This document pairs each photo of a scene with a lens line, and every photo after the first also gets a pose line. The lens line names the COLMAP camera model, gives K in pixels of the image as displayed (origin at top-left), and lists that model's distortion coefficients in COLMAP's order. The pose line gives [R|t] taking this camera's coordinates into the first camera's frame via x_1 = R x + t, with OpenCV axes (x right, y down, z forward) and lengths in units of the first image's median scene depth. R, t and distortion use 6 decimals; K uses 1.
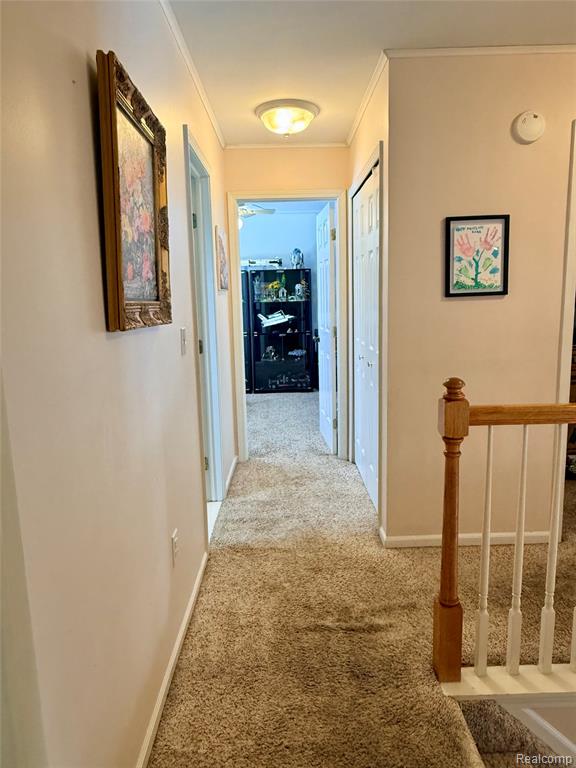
lens RADIAL K [[523.6, 0, 287.7], [0, 523.6, 383.5], [0, 0, 1]] dist [0.003214, -0.002388]
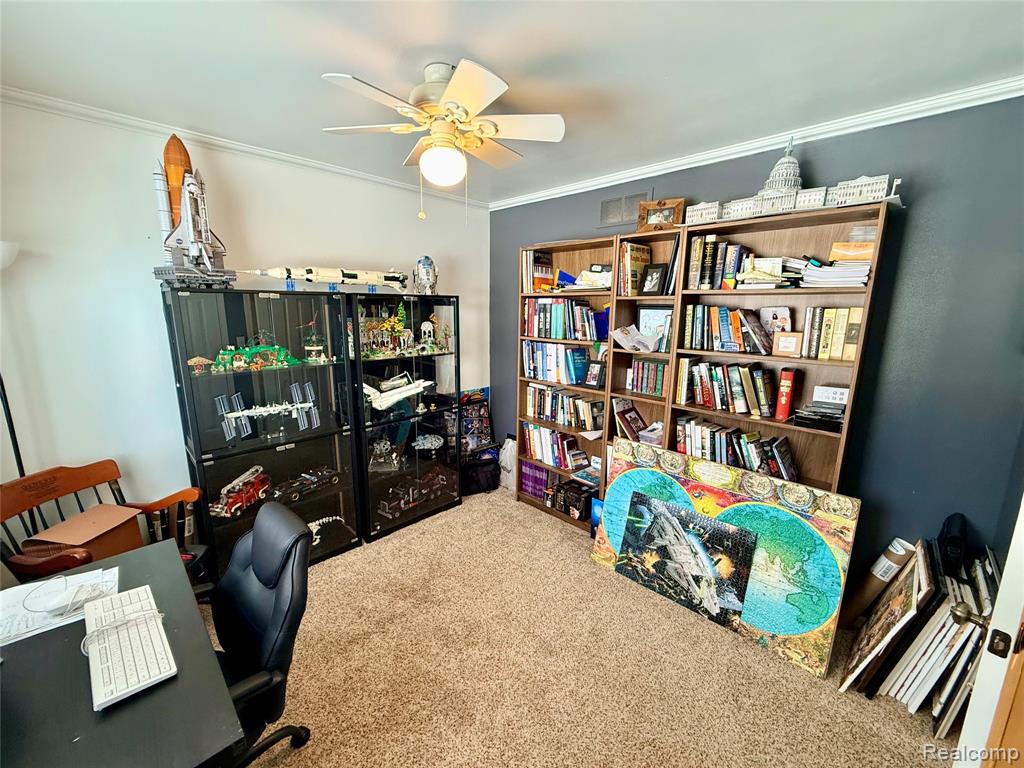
lens RADIAL K [[404.5, 0, 513.2], [0, 404.5, 381.8], [0, 0, 1]] dist [-0.001430, 0.000207]
pose [[0.672695, -0.111484, 0.731473, -0.236743], [0.099302, 0.993243, 0.060057, -0.144287], [-0.733226, 0.032237, 0.679220, 0.649821]]
